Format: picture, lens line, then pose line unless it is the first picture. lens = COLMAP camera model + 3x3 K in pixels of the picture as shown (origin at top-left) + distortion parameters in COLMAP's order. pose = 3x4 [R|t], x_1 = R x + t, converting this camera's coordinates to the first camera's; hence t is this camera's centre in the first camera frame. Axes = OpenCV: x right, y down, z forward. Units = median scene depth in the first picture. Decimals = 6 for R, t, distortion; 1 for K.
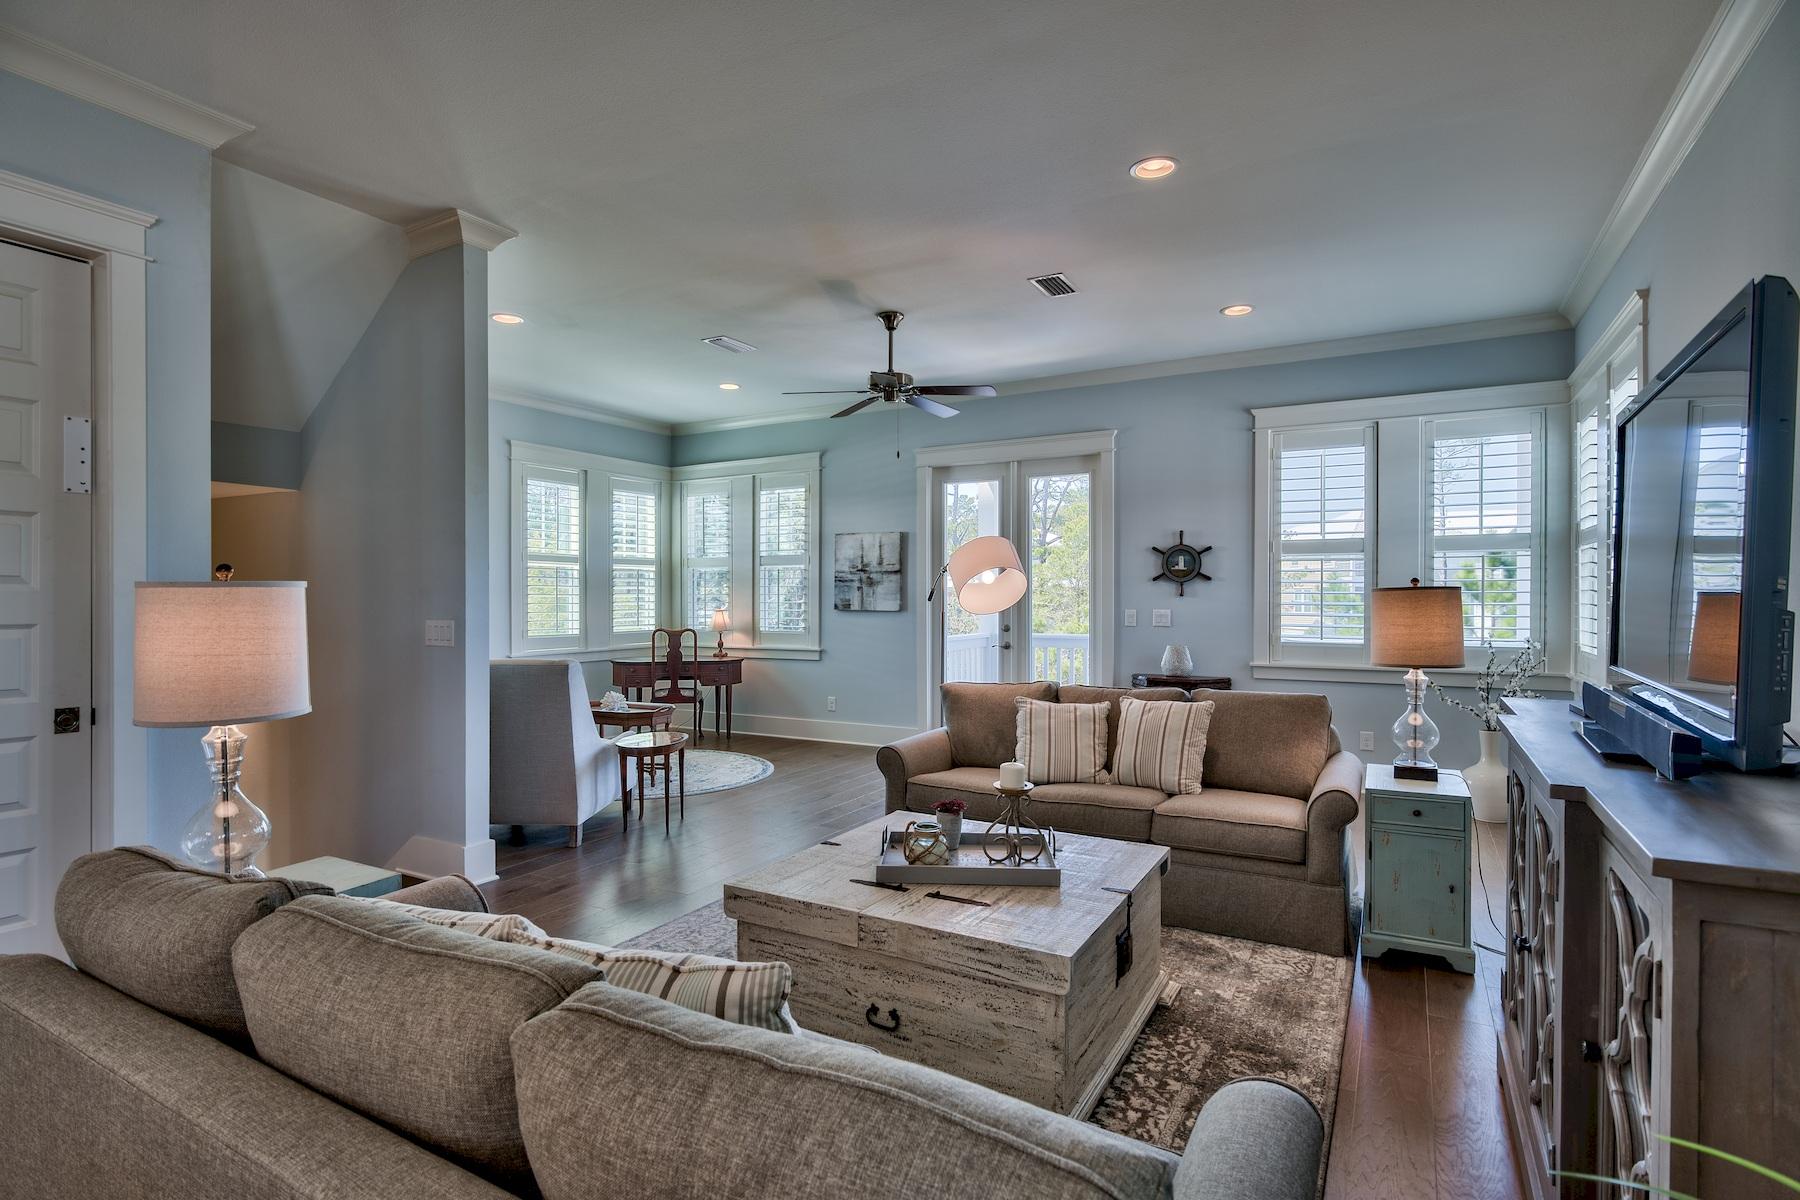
lens RADIAL K [[835.2, 0, 934.4], [0, 835.2, 611.5], [0, 0, 1]] dist [0.001786, -0.000092]
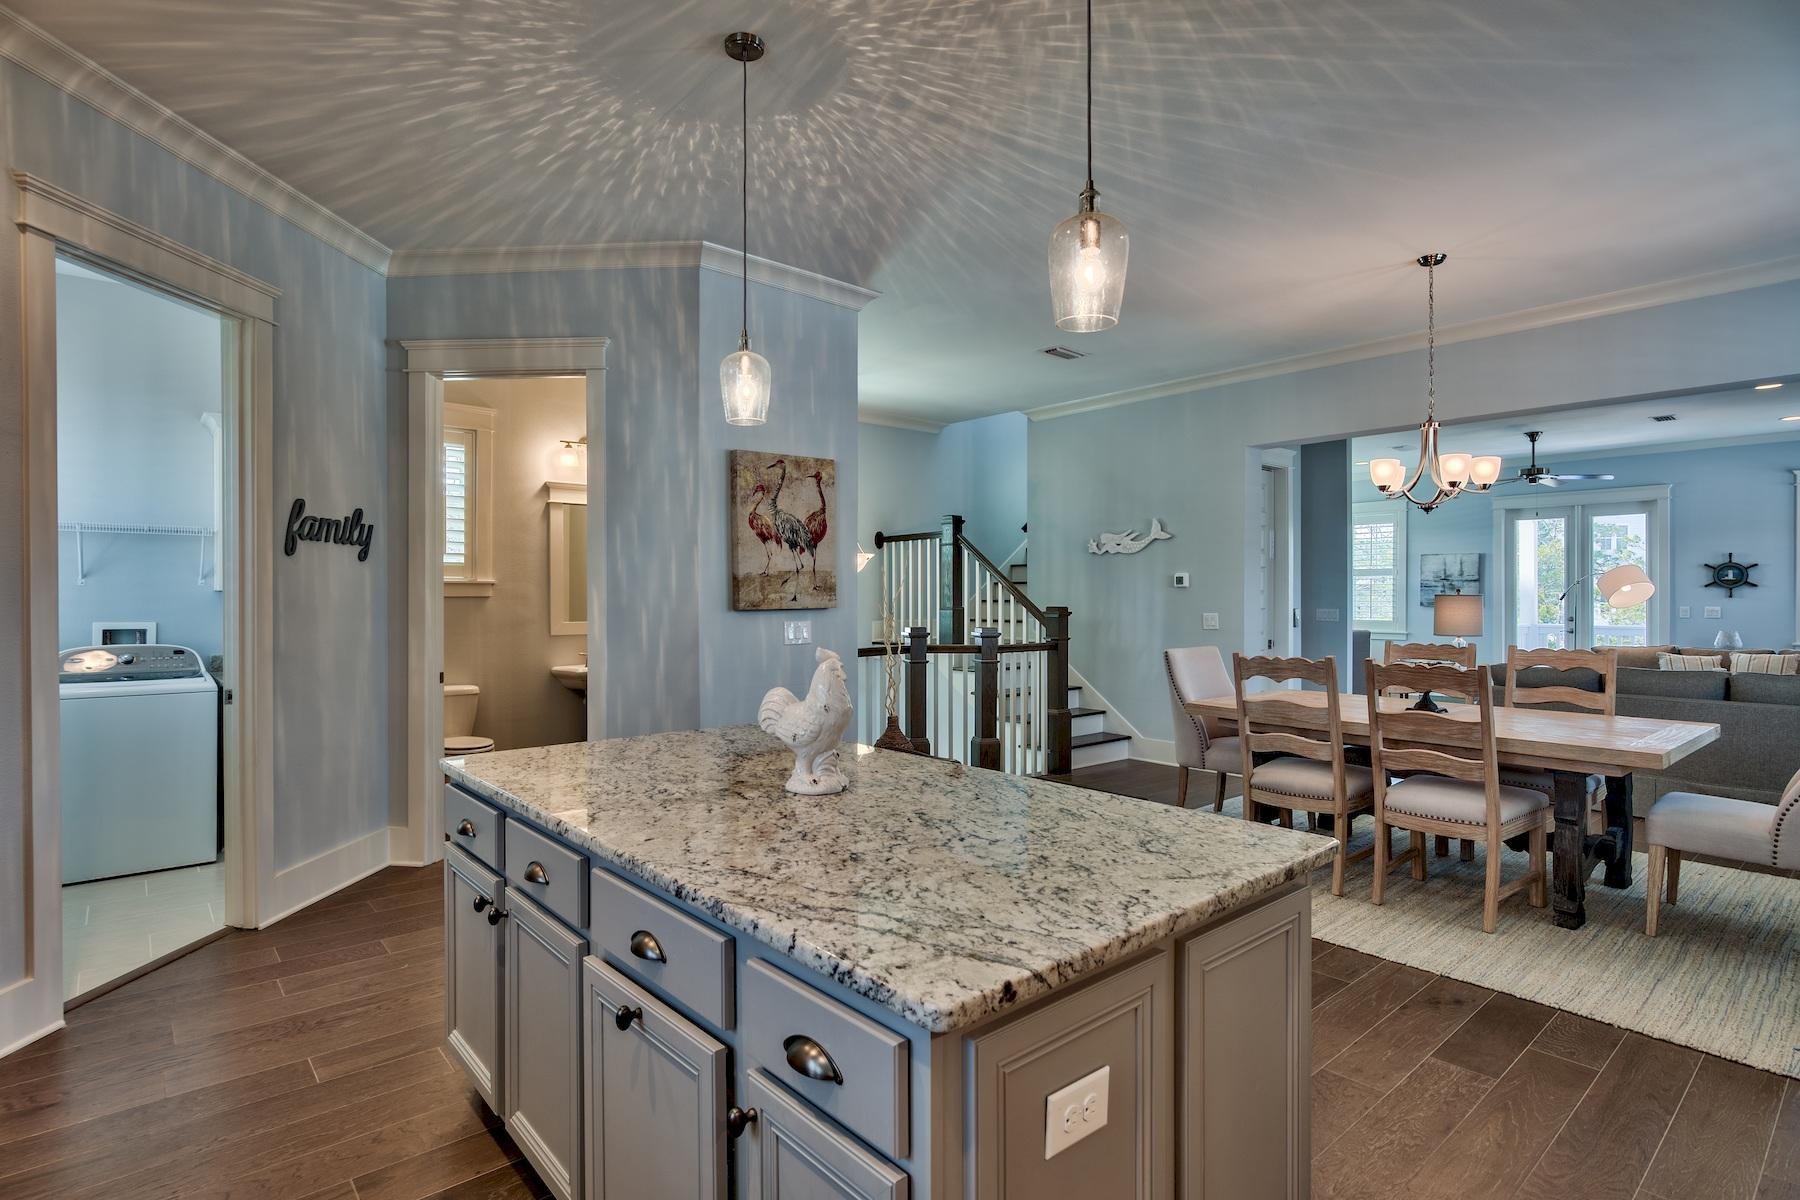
lens RADIAL K [[876.9, 0, 916.3], [0, 876.9, 601.5], [0, 0, 1]] dist [-0.001810, -0.000499]
pose [[0.941607, 0.003602, -0.336695, -0.554603], [-0.006778, 0.999943, -0.008258, 0.011573], [0.336646, 0.010058, 0.941577, -0.965504]]
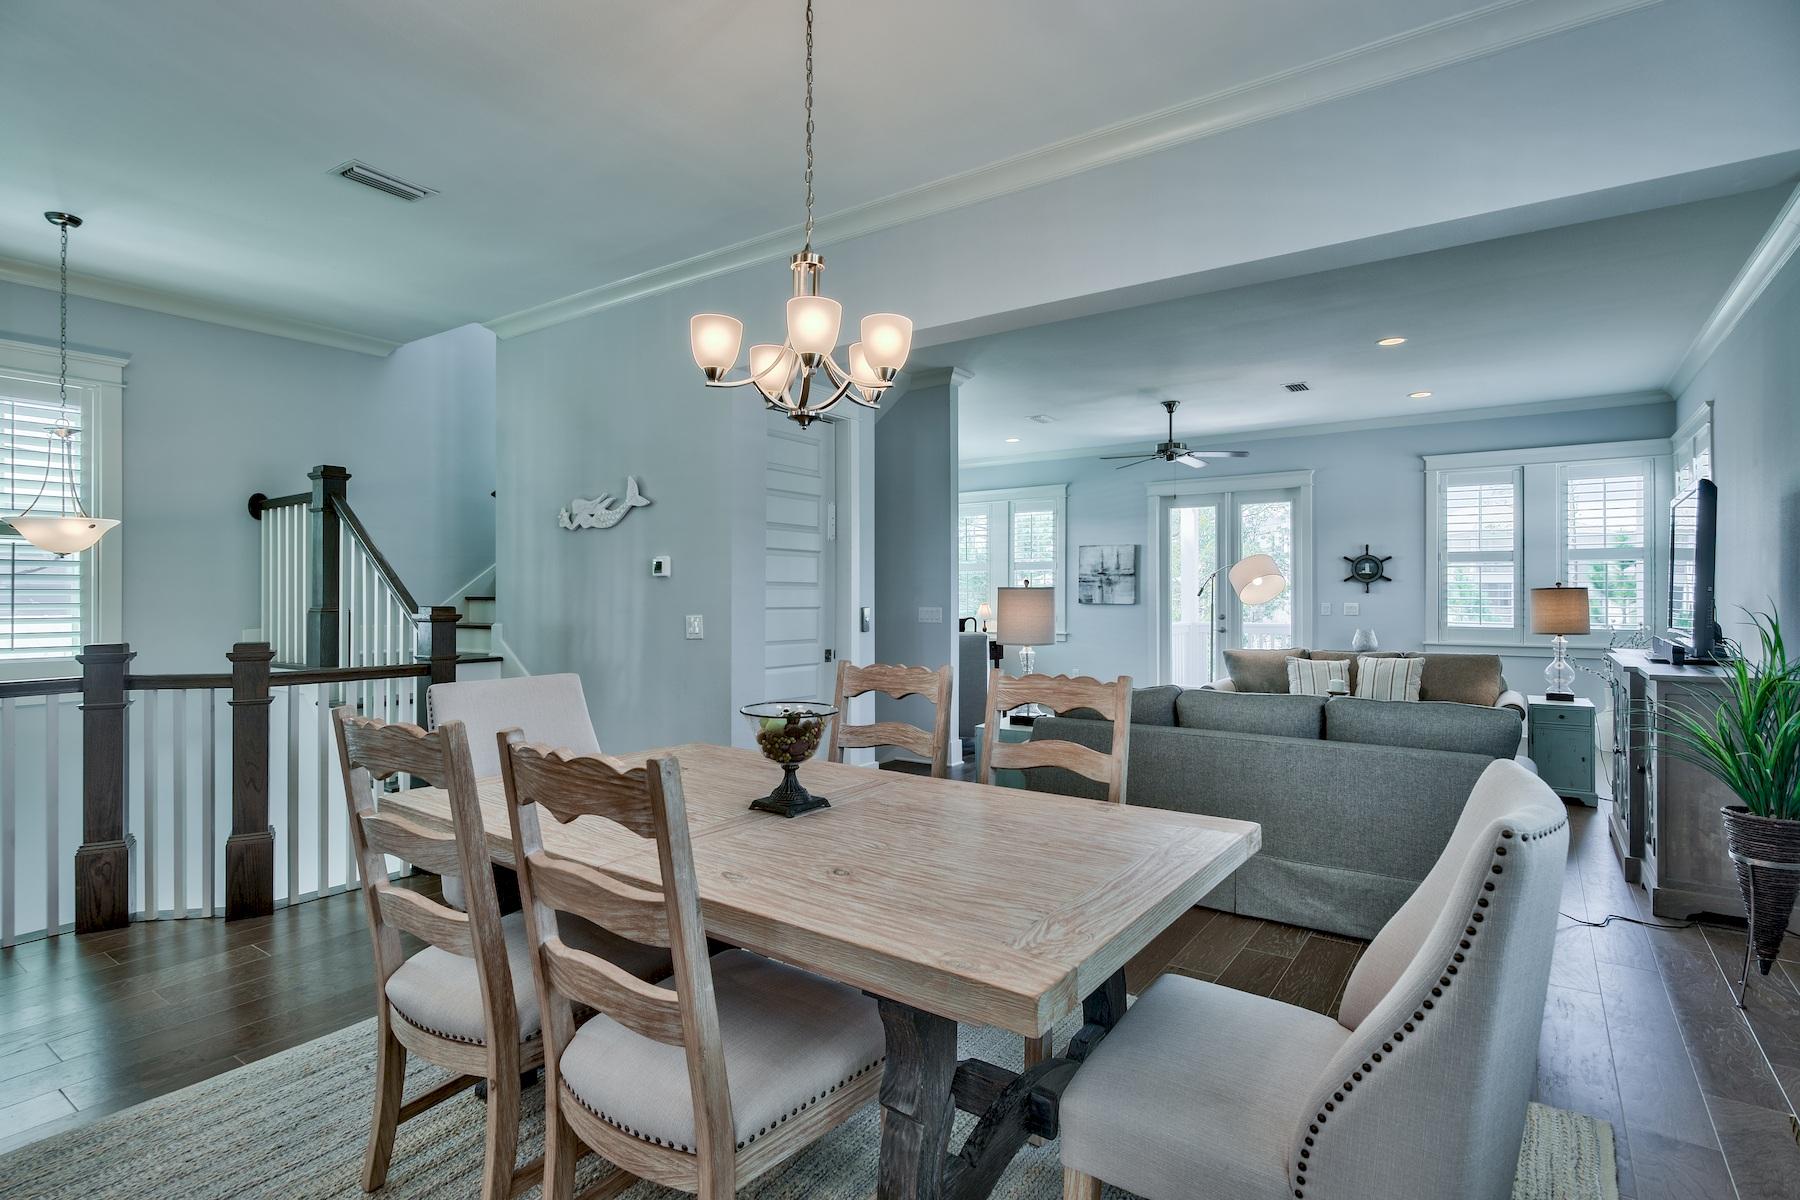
lens RADIAL K [[865.7, 0, 900.0], [0, 865.7, 600.0], [0, 0, 1]] dist [-0.002599, -0.000608]
pose [[0.993479, 0.000560, -0.114014, -0.310281], [-0.001708, 0.999949, -0.009967, 0.008748], [0.114003, 0.010096, 0.993429, -0.501493]]
